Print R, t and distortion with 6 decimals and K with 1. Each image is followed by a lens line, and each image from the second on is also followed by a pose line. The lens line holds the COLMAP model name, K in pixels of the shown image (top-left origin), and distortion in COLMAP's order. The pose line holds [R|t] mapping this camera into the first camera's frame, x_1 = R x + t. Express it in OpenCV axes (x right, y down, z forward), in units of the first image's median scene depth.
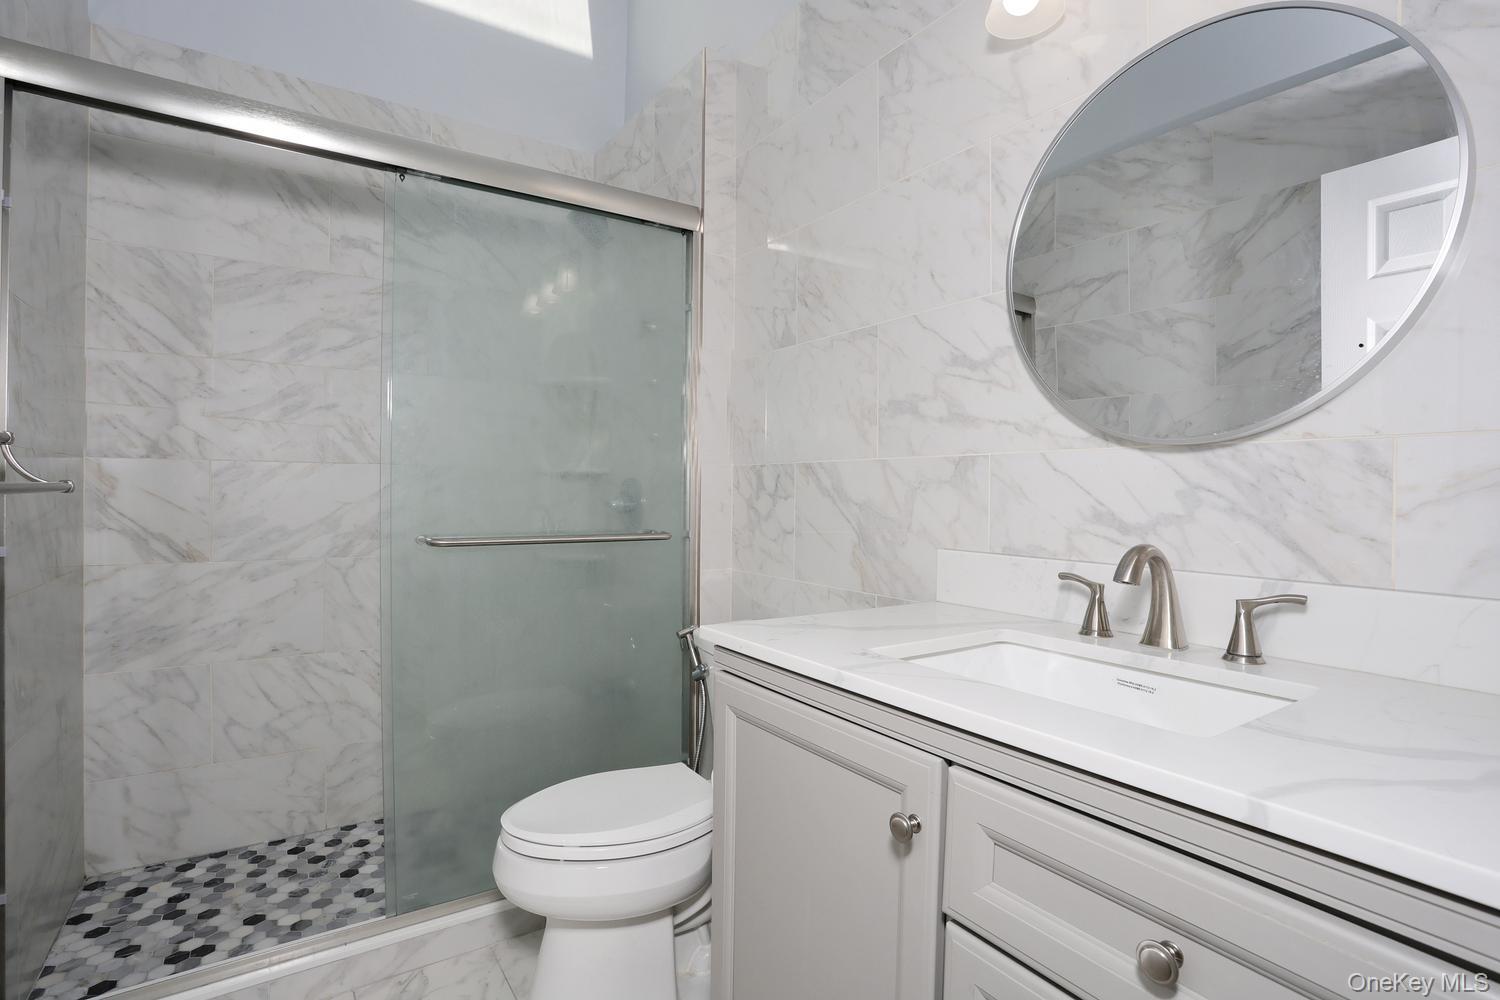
lens RADIAL K [[723.9, 0, 751.3], [0, 723.9, 494.5], [0, 0, 1]] dist [-0.062080, 0.035156]
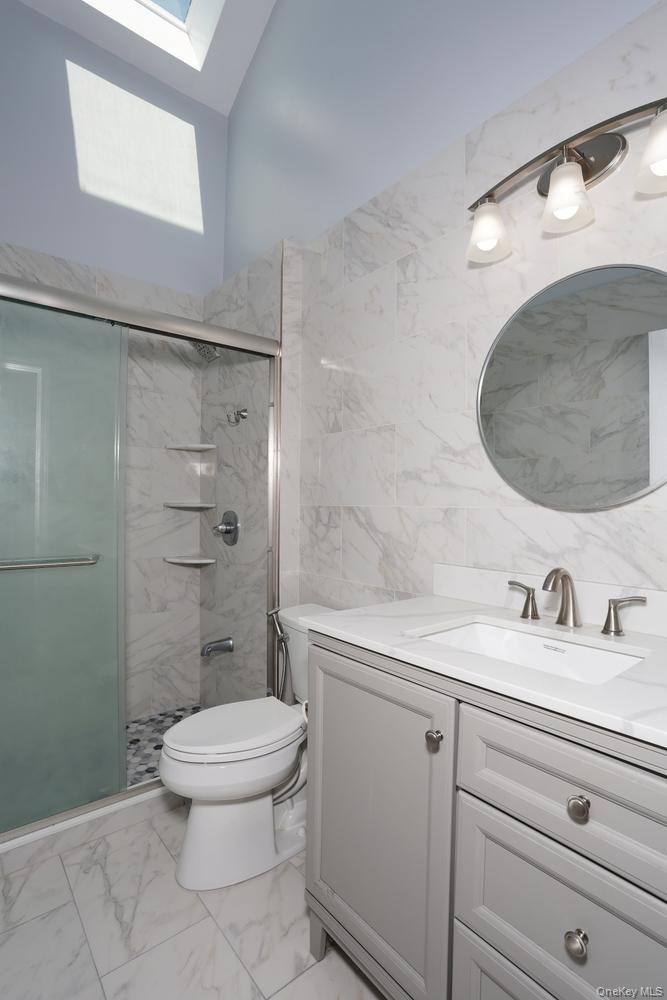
lens RADIAL K [[482.6, 0, 333.5], [0, 482.6, 504.0], [0, 0, 1]] dist [-0.062080, 0.035156]
pose [[0.995564, 0.000456, 0.094081, -0.073839], [-0.000085, 0.999992, -0.003955, -0.055568], [-0.094082, 0.003929, 0.995557, -0.076868]]
